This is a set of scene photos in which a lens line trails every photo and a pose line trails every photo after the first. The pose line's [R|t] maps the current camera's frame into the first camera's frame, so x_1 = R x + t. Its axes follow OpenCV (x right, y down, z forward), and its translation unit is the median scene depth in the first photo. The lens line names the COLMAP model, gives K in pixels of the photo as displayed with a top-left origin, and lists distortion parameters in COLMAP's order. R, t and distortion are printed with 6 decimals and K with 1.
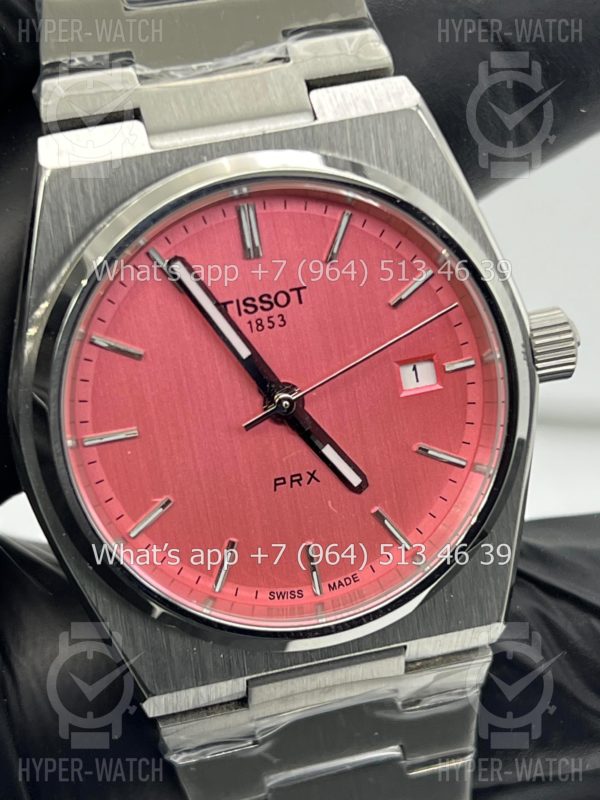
lens RADIAL K [[1879.6, 0, 295.5], [0, 1879.6, 397.6], [0, 0, 1]] dist [0.194686, 0.000000]
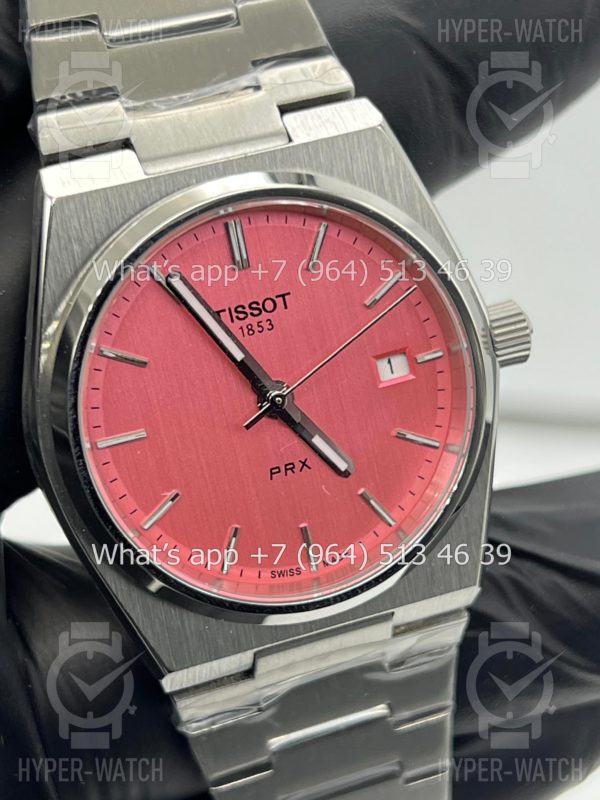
lens RADIAL K [[1879.6, 0, 302.4], [0, 1879.6, 406.6], [0, 0, 1]] dist [0.194686, 0.000000]
pose [[0.994847, -0.056481, 0.084198, -0.082963], [0.055964, 0.998397, 0.008495, -0.001289], [-0.084542, -0.003739, 0.996413, -0.099172]]
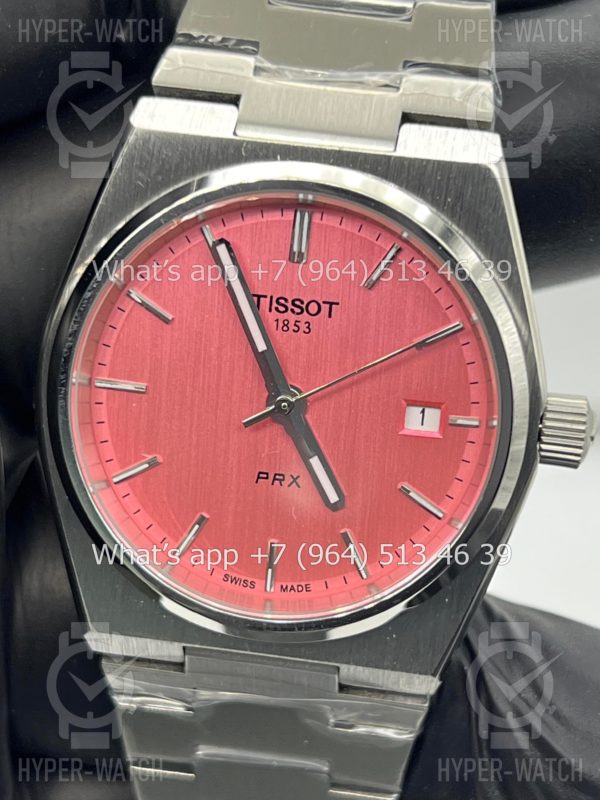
lens RADIAL K [[1879.6, 0, 301.7], [0, 1879.6, 399.8], [0, 0, 1]] dist [0.194686, 0.000000]
pose [[0.925248, 0.299012, -0.233468, 0.241005], [-0.298255, 0.953672, 0.039406, -0.042529], [0.234435, 0.033172, 0.971566, -0.007155]]
